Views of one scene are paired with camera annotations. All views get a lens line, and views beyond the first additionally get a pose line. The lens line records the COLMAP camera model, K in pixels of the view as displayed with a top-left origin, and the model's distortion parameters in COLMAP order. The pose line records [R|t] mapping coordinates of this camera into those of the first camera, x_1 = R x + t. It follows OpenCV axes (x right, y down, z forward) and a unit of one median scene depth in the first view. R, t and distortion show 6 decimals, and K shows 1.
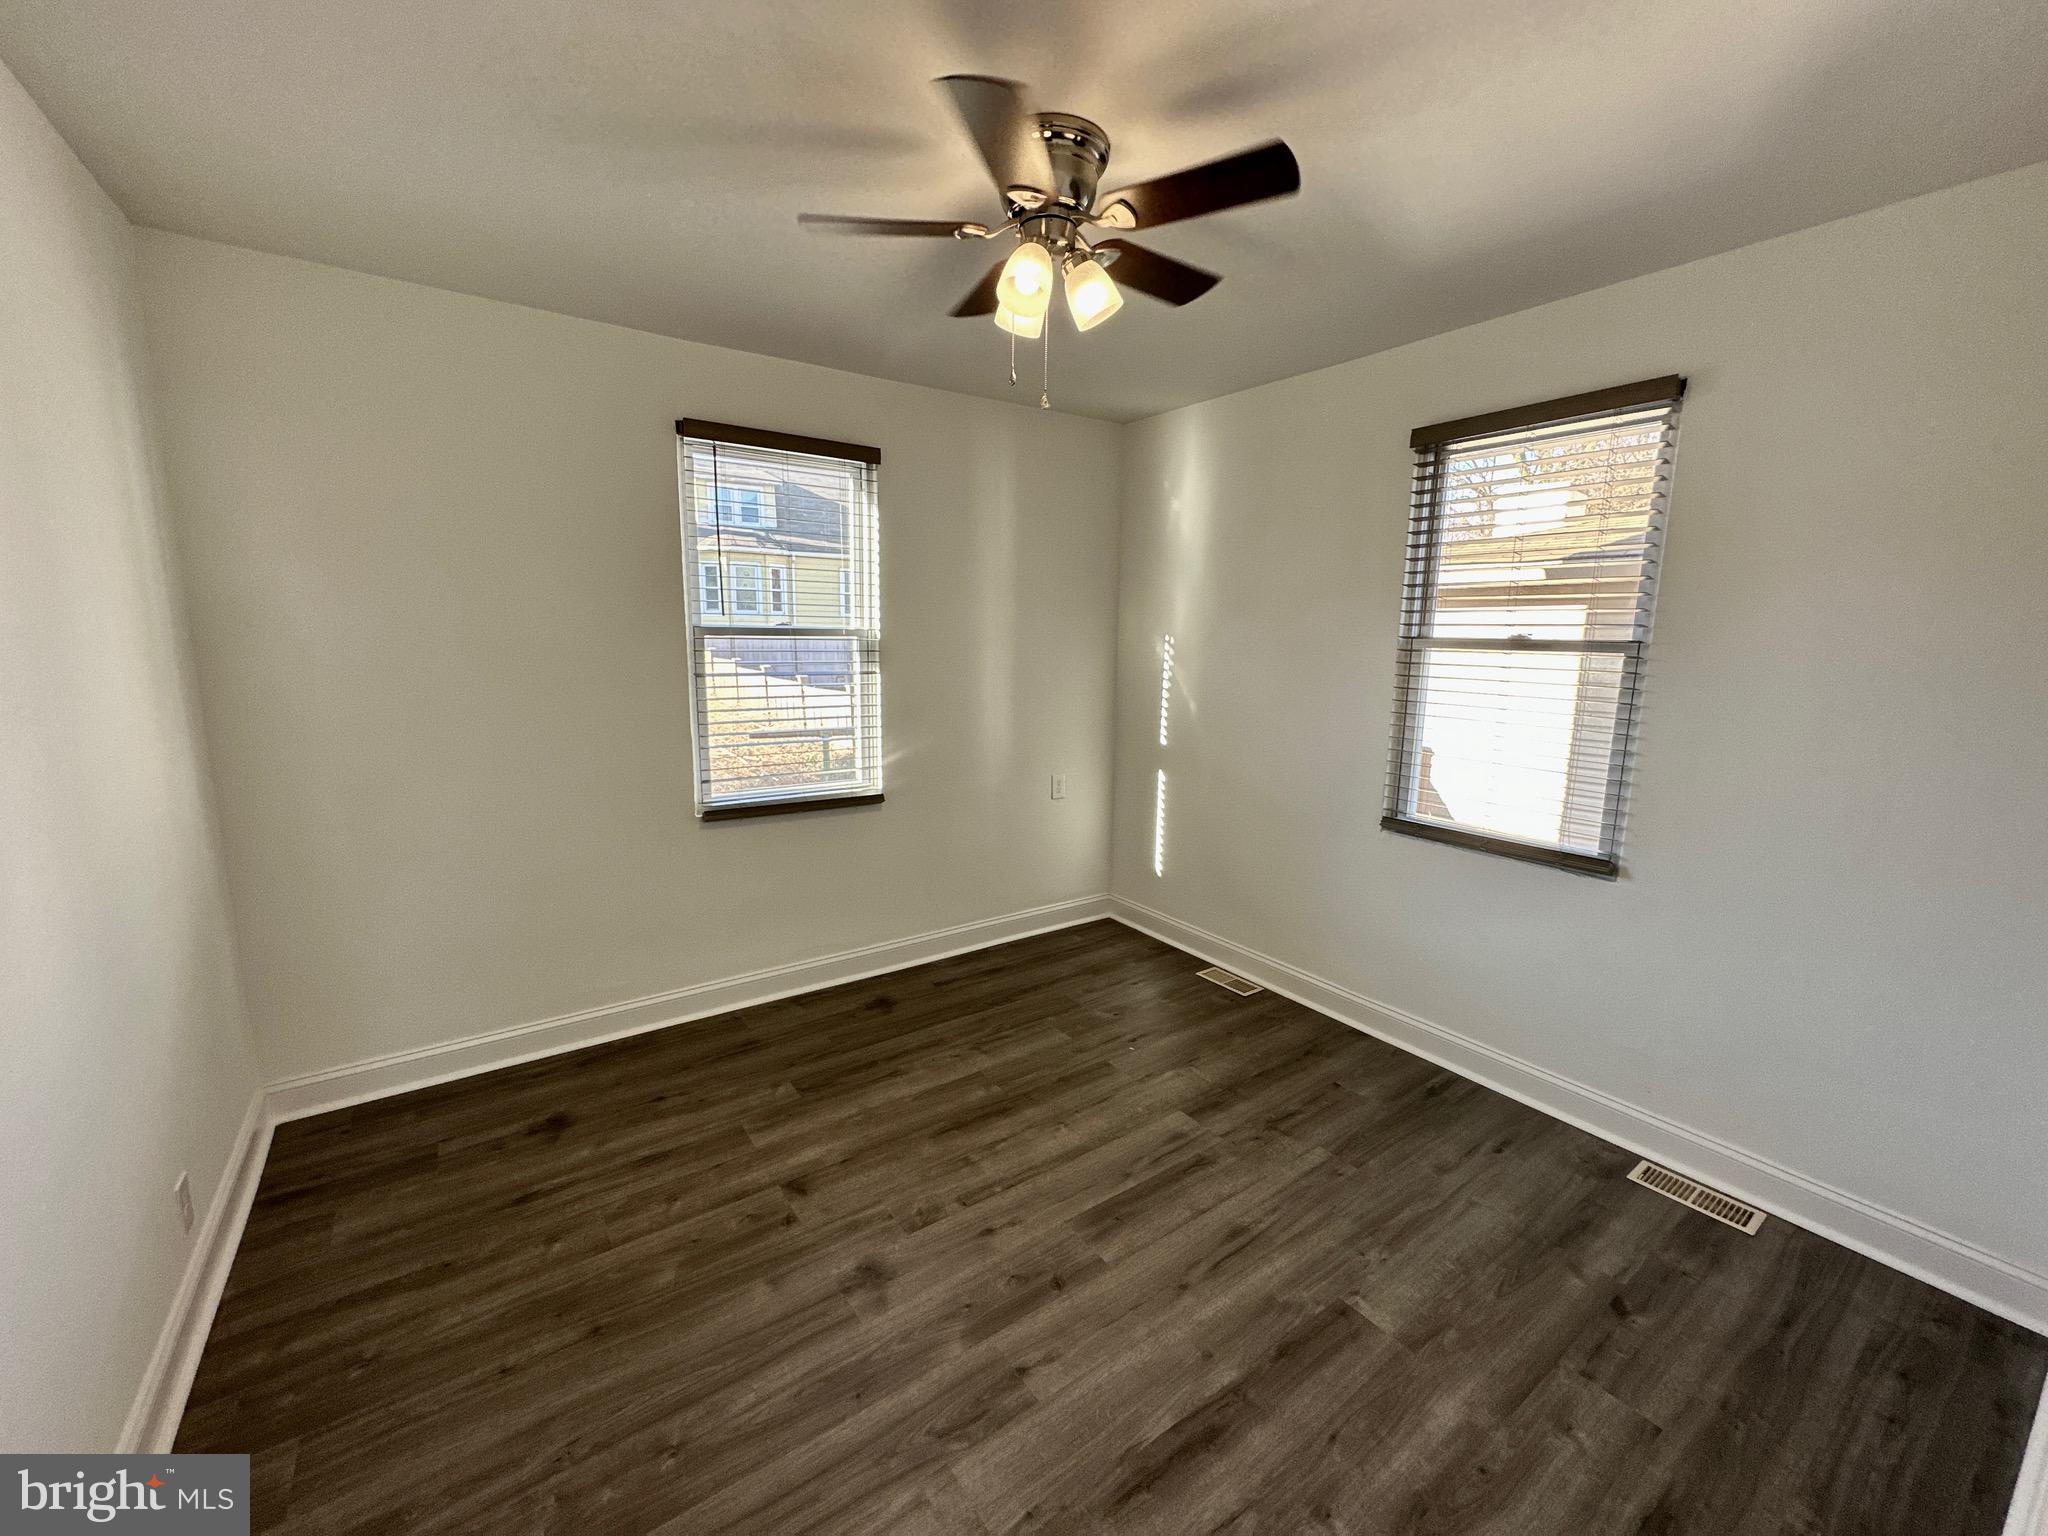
lens RADIAL K [[814.1, 0, 1024.9], [0, 814.1, 768.4], [0, 0, 1]] dist [0.001066, -0.000467]
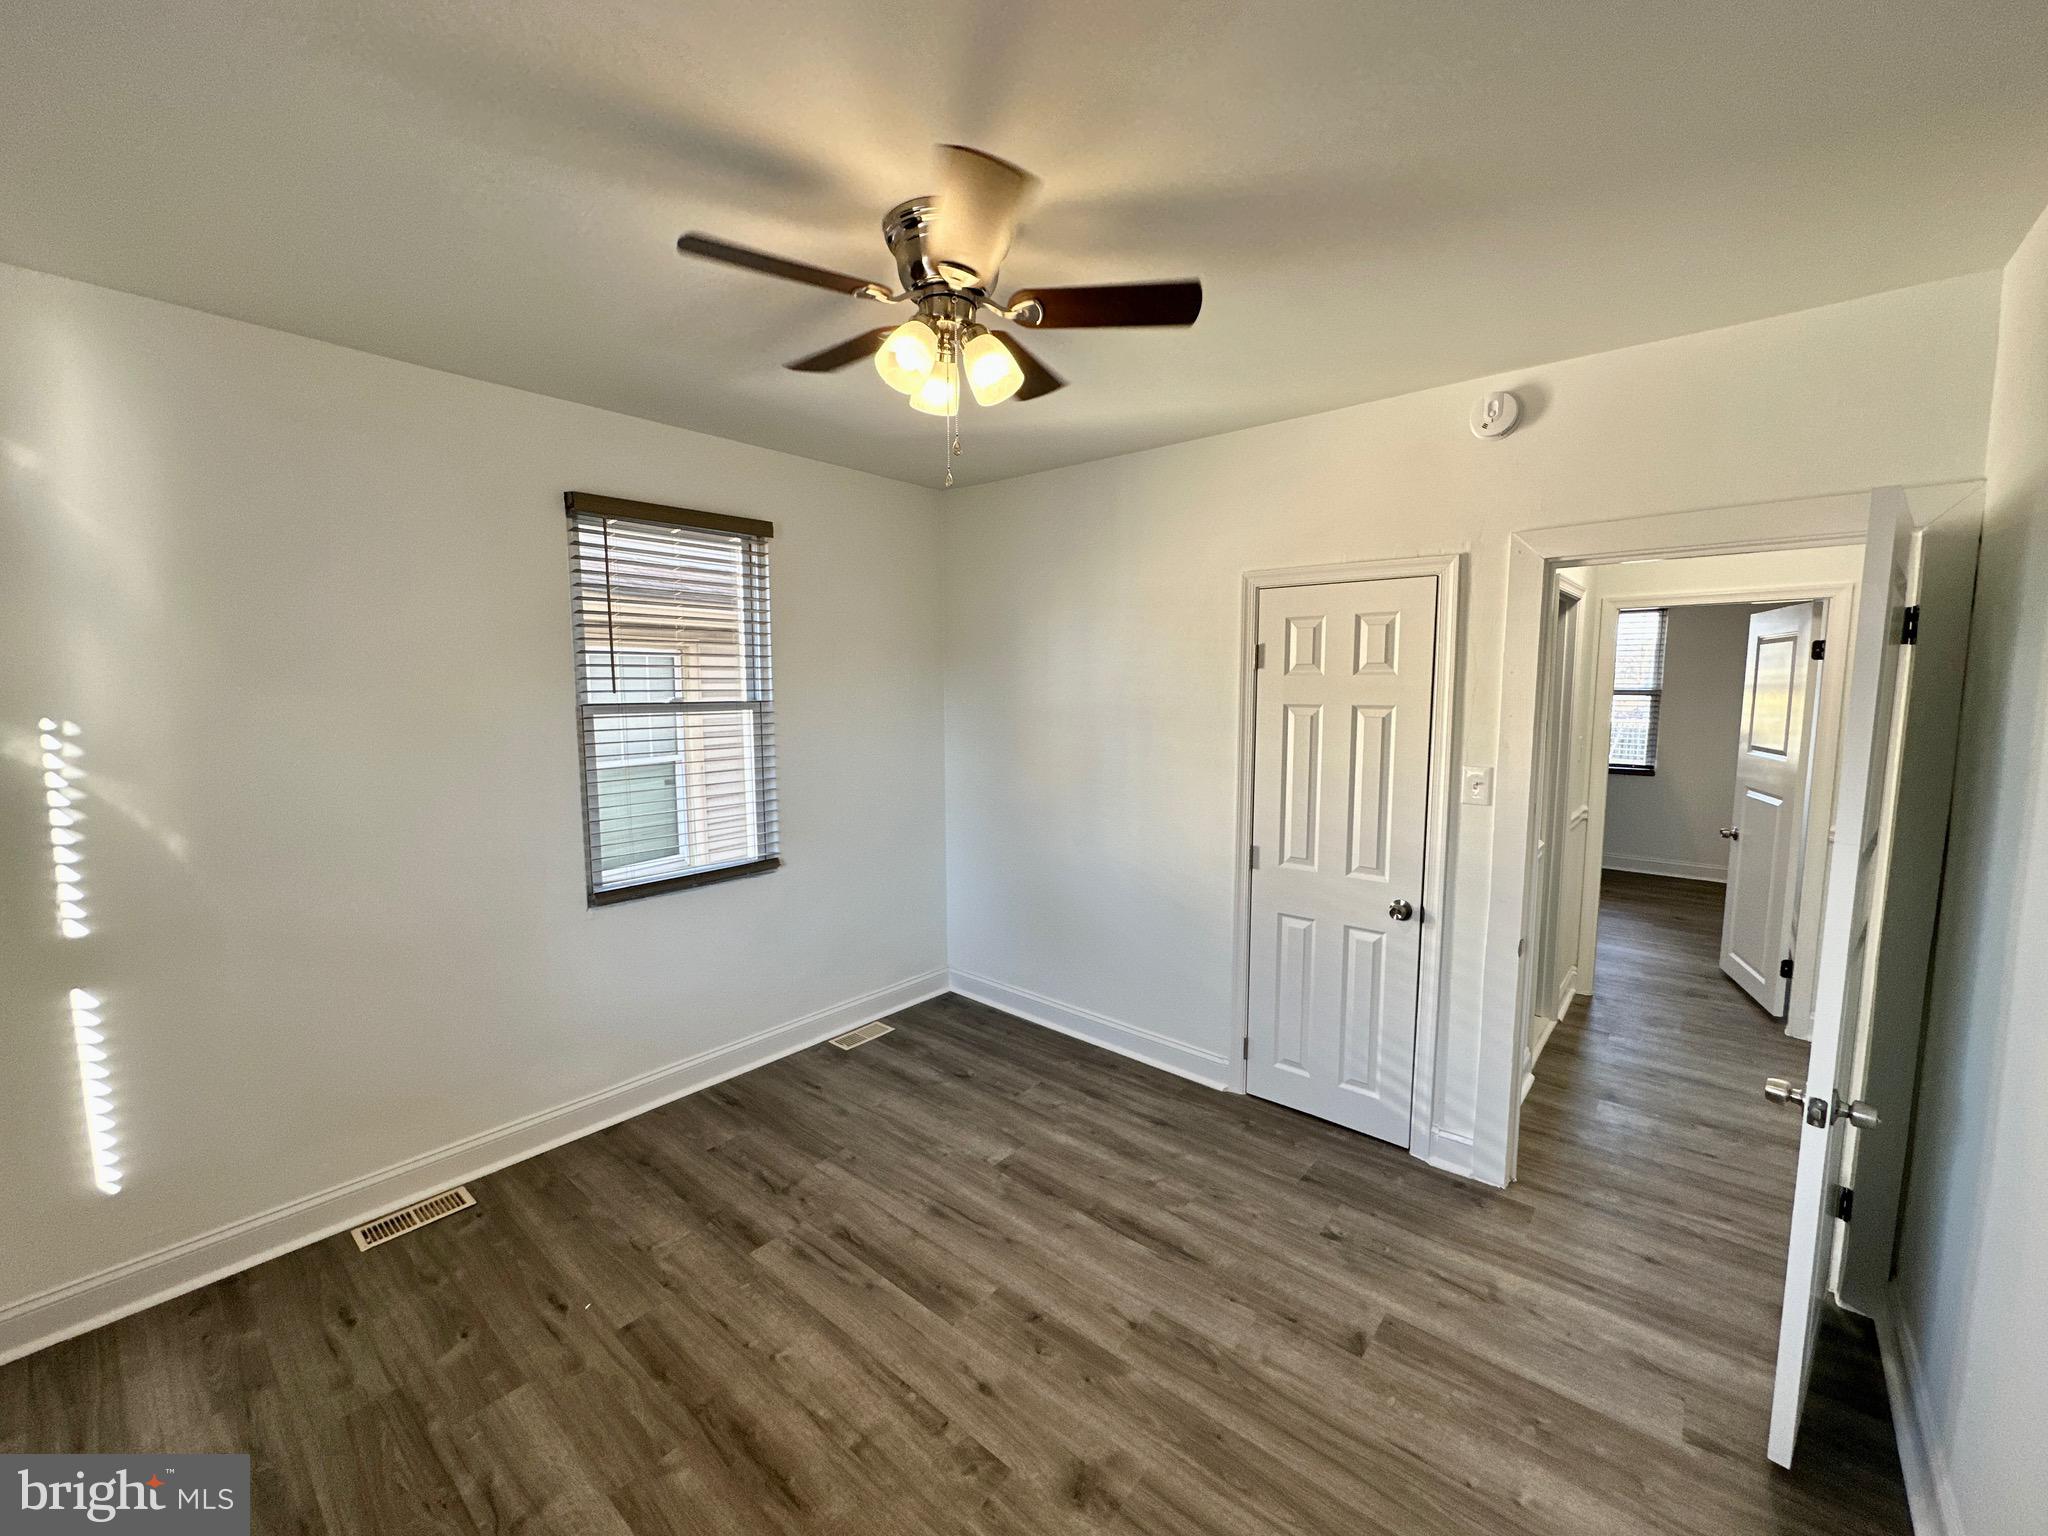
lens RADIAL K [[814.1, 0, 1024.9], [0, 814.1, 768.4], [0, 0, 1]] dist [0.001066, -0.000467]
pose [[-0.248041, -0.115701, 0.961815, -0.808496], [0.159958, 0.974323, 0.158458, -0.213950], [-0.955452, 0.193154, -0.223165, 1.001061]]
